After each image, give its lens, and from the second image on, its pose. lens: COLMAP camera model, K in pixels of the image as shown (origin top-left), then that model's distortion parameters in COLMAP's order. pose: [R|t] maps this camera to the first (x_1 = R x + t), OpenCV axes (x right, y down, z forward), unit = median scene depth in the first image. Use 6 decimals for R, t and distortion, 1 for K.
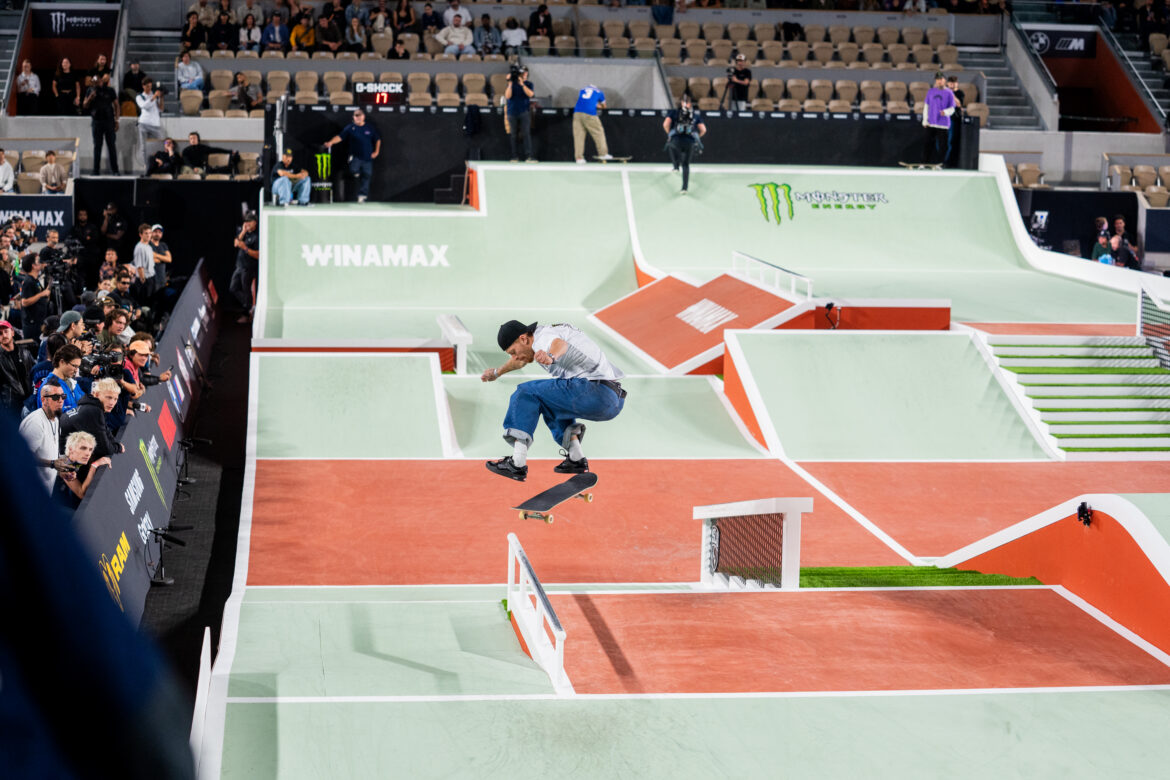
lens RADIAL K [[2278.1, 0, 585.0], [0, 2278.1, 390.0], [0, 0, 1]] dist [-0.090905, -0.139933]
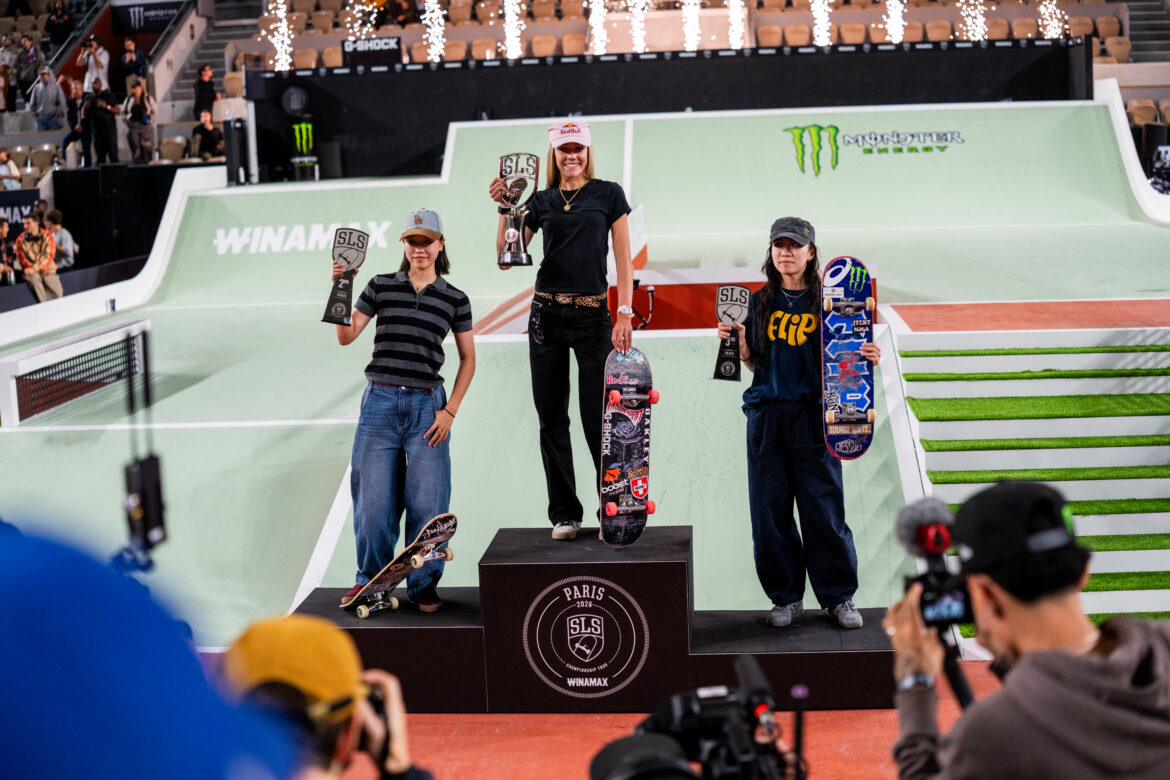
lens RADIAL K [[1658.2, 0, 585.0], [0, 1658.2, 390.0], [0, 0, 1]] dist [-0.158251, -0.049476]
pose [[0.976185, -0.023674, -0.215644, 0.125808], [0.029472, 0.999284, 0.023713, -0.014915], [0.214928, -0.029504, 0.976184, 0.422436]]
